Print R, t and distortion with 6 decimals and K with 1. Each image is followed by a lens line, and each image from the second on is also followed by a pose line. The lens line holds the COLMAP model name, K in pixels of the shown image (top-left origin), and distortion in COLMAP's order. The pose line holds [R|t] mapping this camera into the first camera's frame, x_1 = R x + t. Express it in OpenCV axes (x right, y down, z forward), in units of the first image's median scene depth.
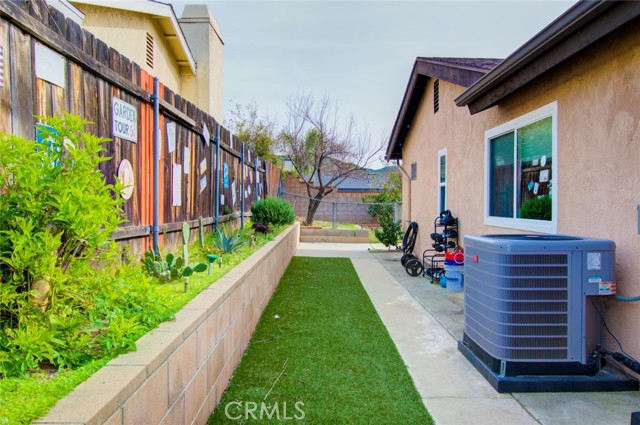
lens RADIAL K [[462.9, 0, 320.0], [0, 462.9, 212.5], [0, 0, 1]] dist [-0.000004, -0.000024]
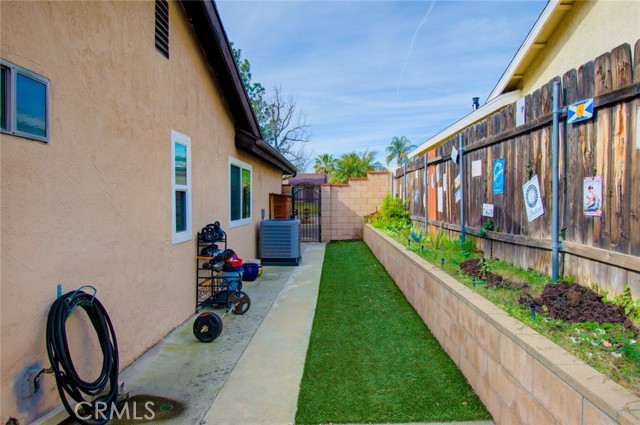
lens RADIAL K [[406.0, 0, 320.0], [0, 406.0, 212.5], [0, 0, 1]] dist [0.000023, -0.000009]
pose [[-0.999481, -0.000644, 0.032222, 0.061050], [0.000879, 0.998884, 0.047218, -0.067970], [-0.032216, 0.047222, -0.998365, 2.024105]]
